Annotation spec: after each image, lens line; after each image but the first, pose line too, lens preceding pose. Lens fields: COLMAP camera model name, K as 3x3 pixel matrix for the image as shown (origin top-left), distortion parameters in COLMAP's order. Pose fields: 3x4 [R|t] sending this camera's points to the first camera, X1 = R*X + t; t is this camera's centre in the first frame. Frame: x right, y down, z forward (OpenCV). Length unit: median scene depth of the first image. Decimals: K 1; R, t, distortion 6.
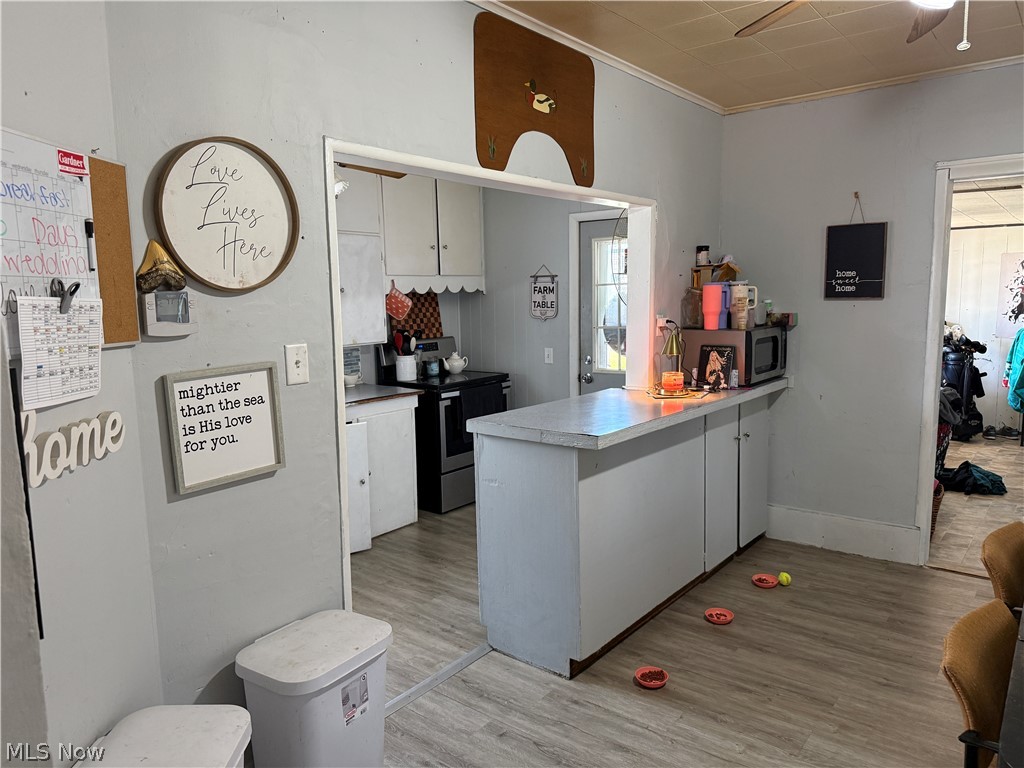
lens RADIAL K [[723.2, 0, 509.7], [0, 723.2, 393.1], [0, 0, 1]] dist [0.000614, -0.019252]
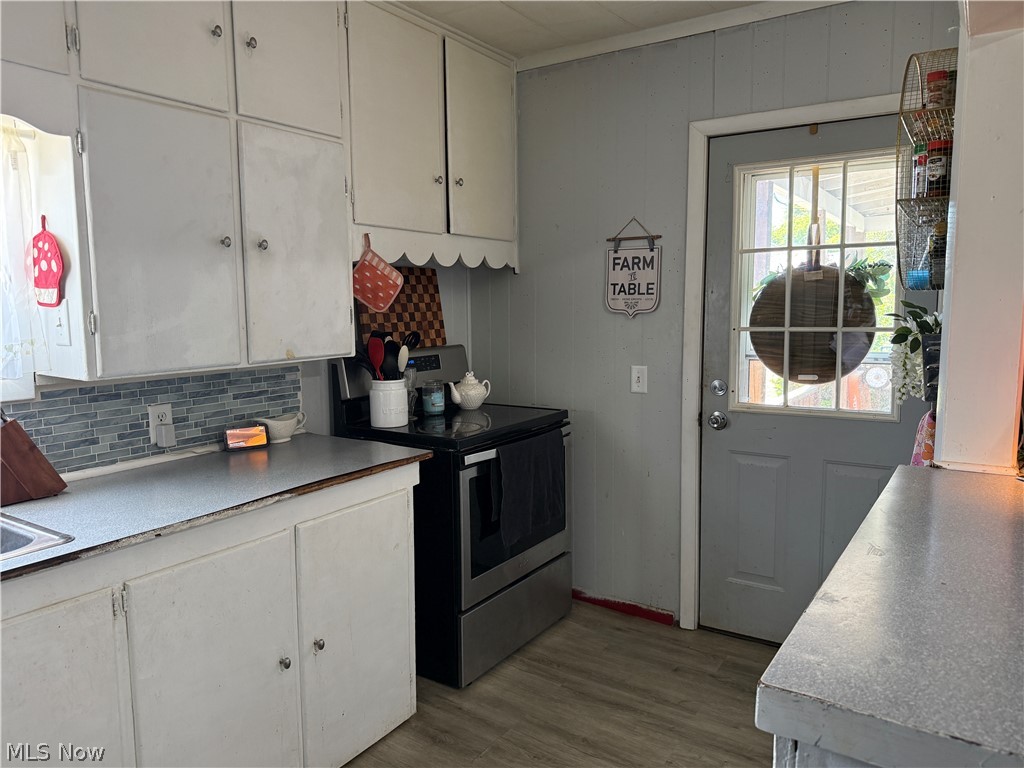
lens RADIAL K [[723.2, 0, 509.5], [0, 723.2, 376.8], [0, 0, 1]] dist [0.000614, -0.019252]
pose [[0.996911, -0.000319, 0.078539, -0.095715], [0.003178, 0.999337, -0.036282, -0.034275], [-0.078475, 0.036419, 0.996251, 0.458436]]
